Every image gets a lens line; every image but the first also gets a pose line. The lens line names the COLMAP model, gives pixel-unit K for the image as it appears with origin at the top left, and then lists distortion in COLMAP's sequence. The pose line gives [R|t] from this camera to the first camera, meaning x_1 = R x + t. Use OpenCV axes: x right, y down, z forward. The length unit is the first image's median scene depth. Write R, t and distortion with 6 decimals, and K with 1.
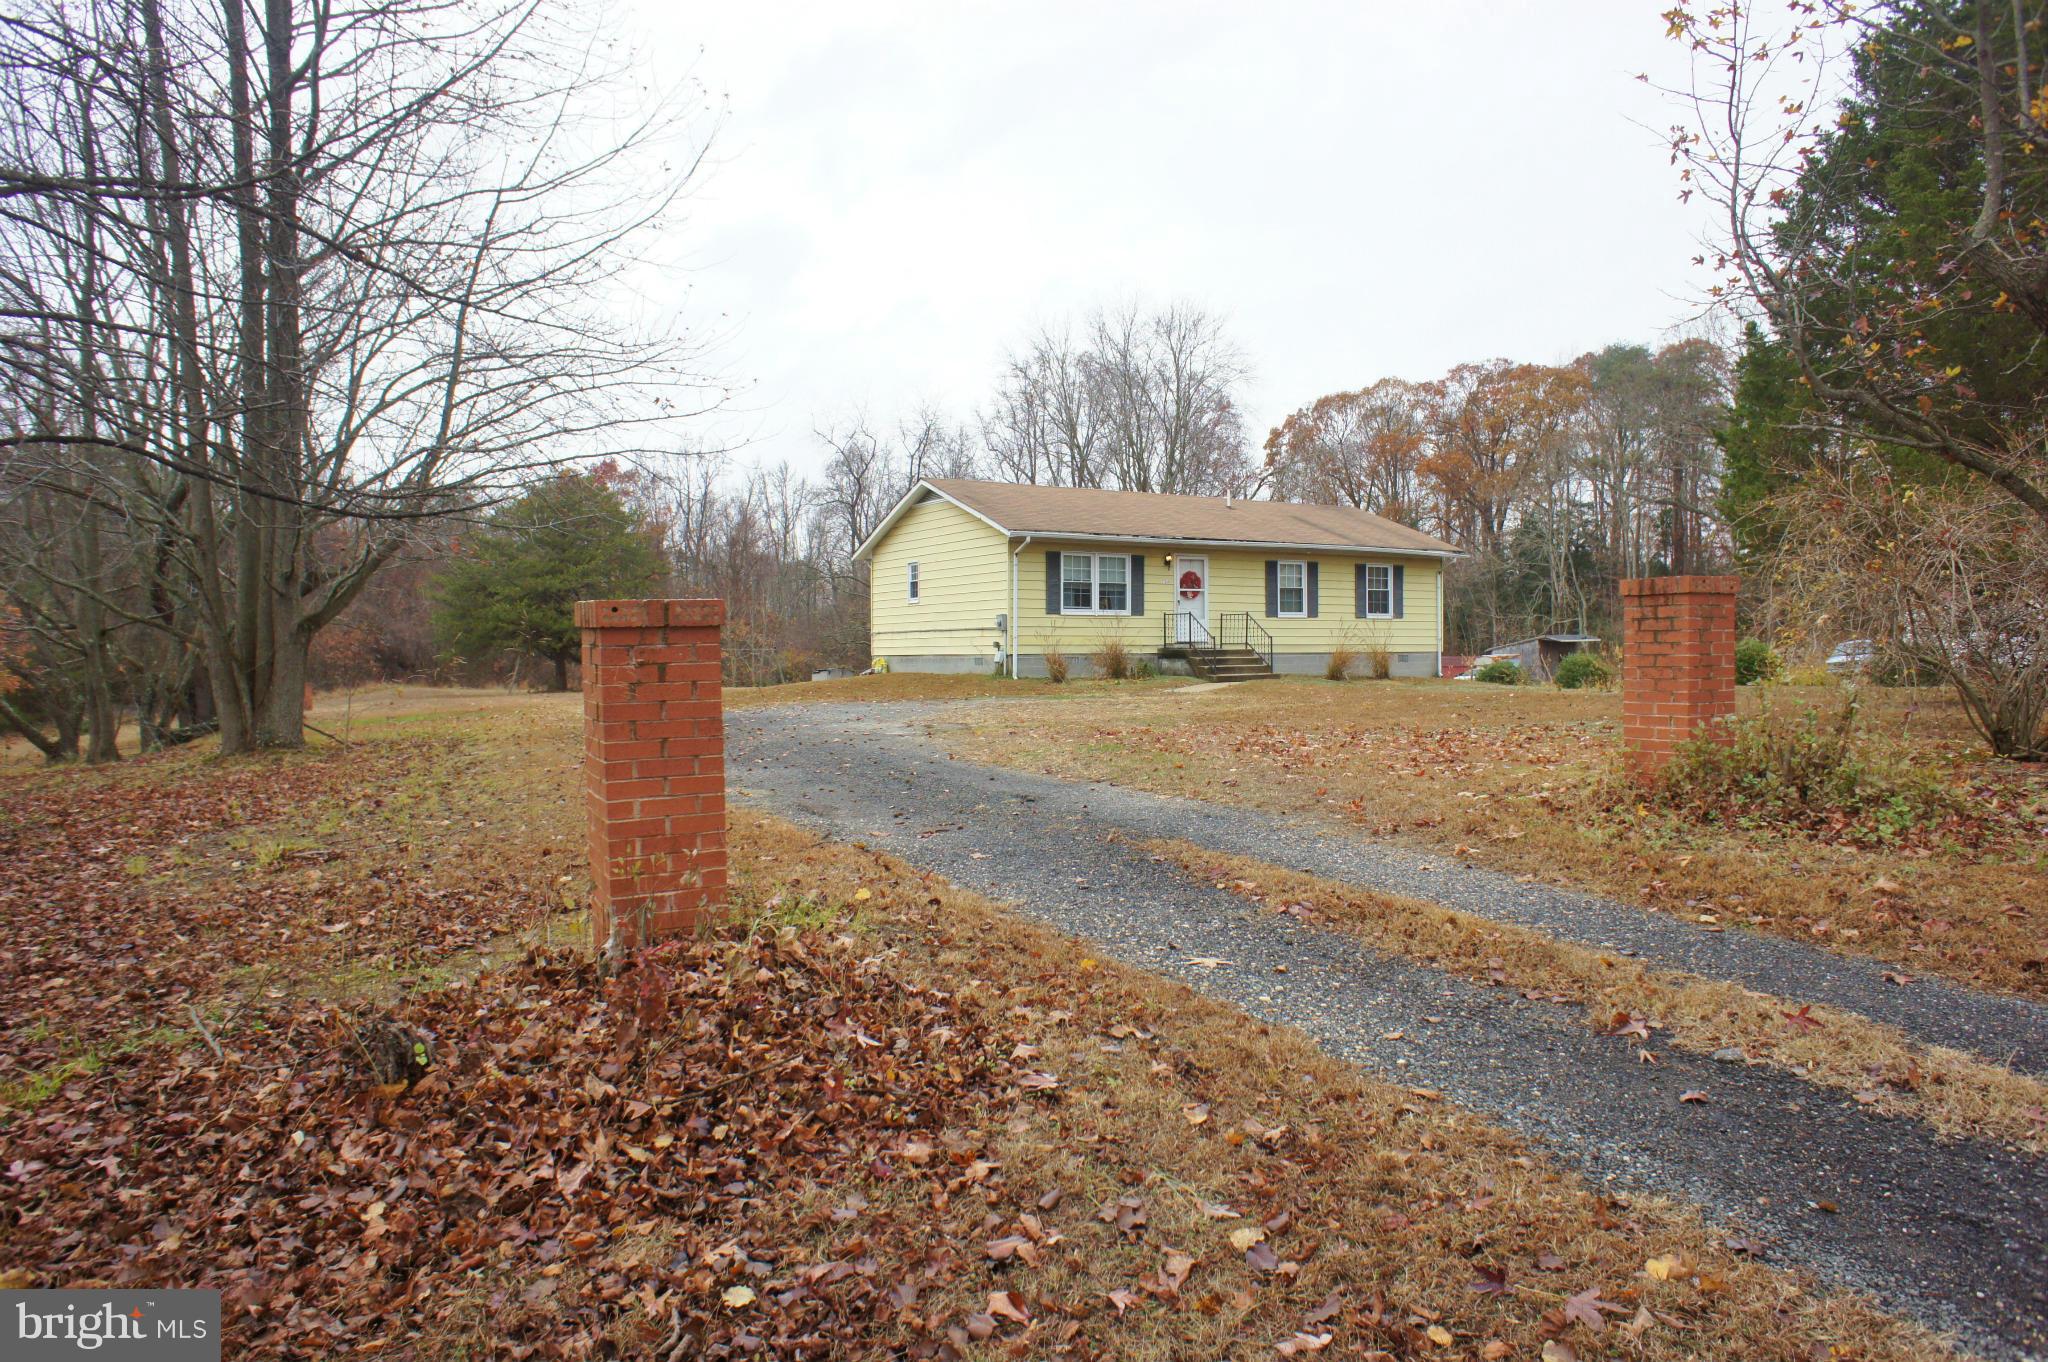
lens RADIAL K [[1392.9, 0, 1012.4], [0, 1392.9, 697.4], [0, 0, 1]] dist [-0.011586, 0.023251]
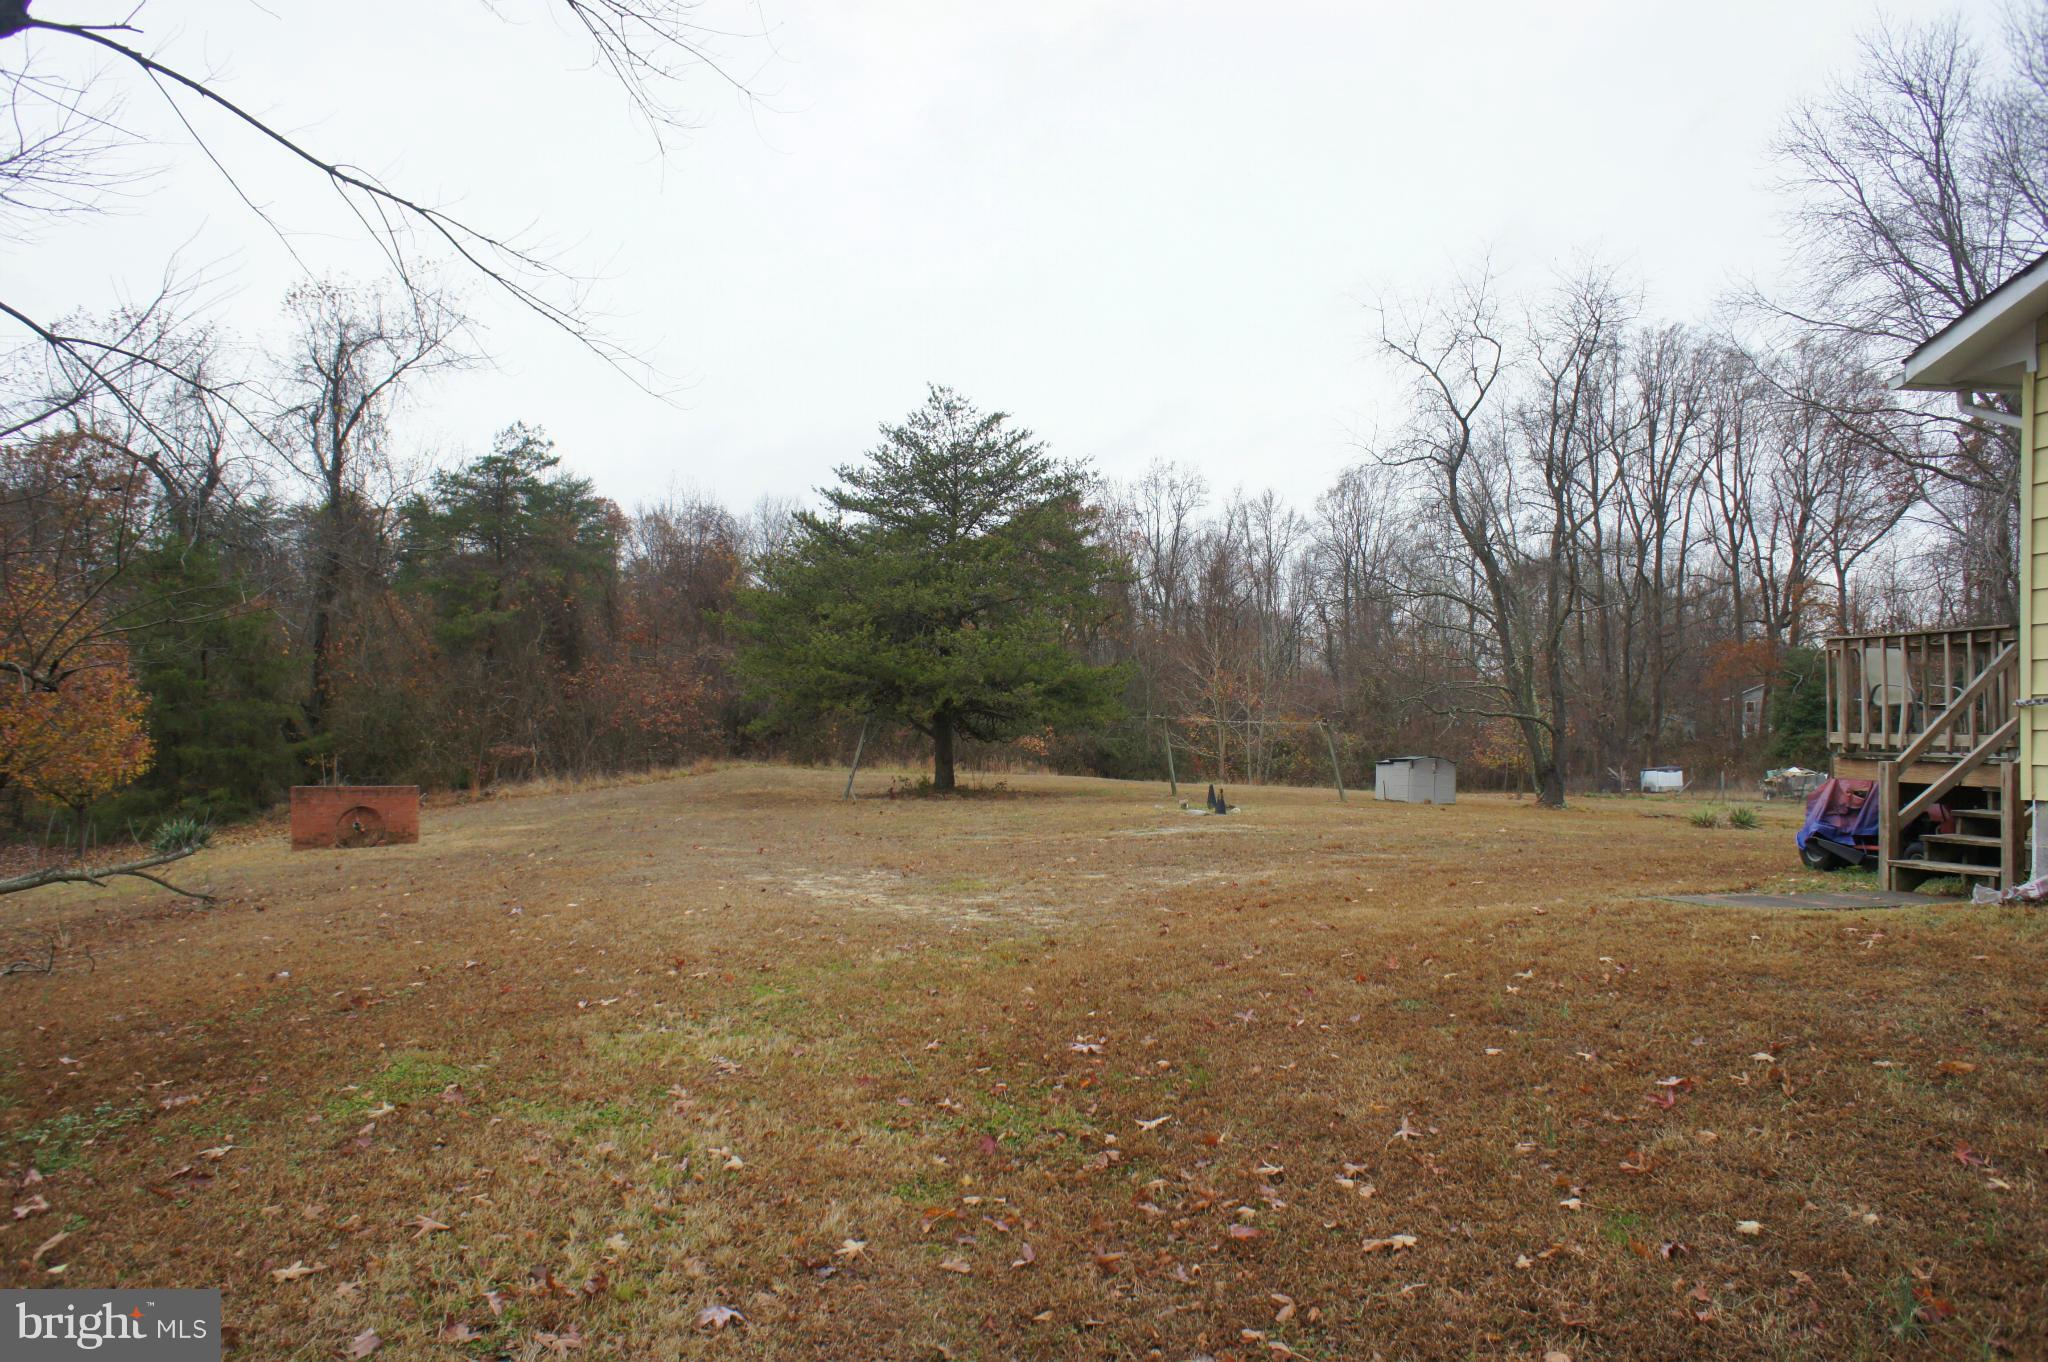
lens RADIAL K [[1392.9, 0, 1027.3], [0, 1392.9, 686.8], [0, 0, 1]] dist [-0.011586, 0.023251]
pose [[0.949916, -0.001927, -0.312499, -0.218311], [-0.013518, 0.998792, -0.047251, -0.039538], [0.312213, 0.049109, 0.948742, 0.869693]]
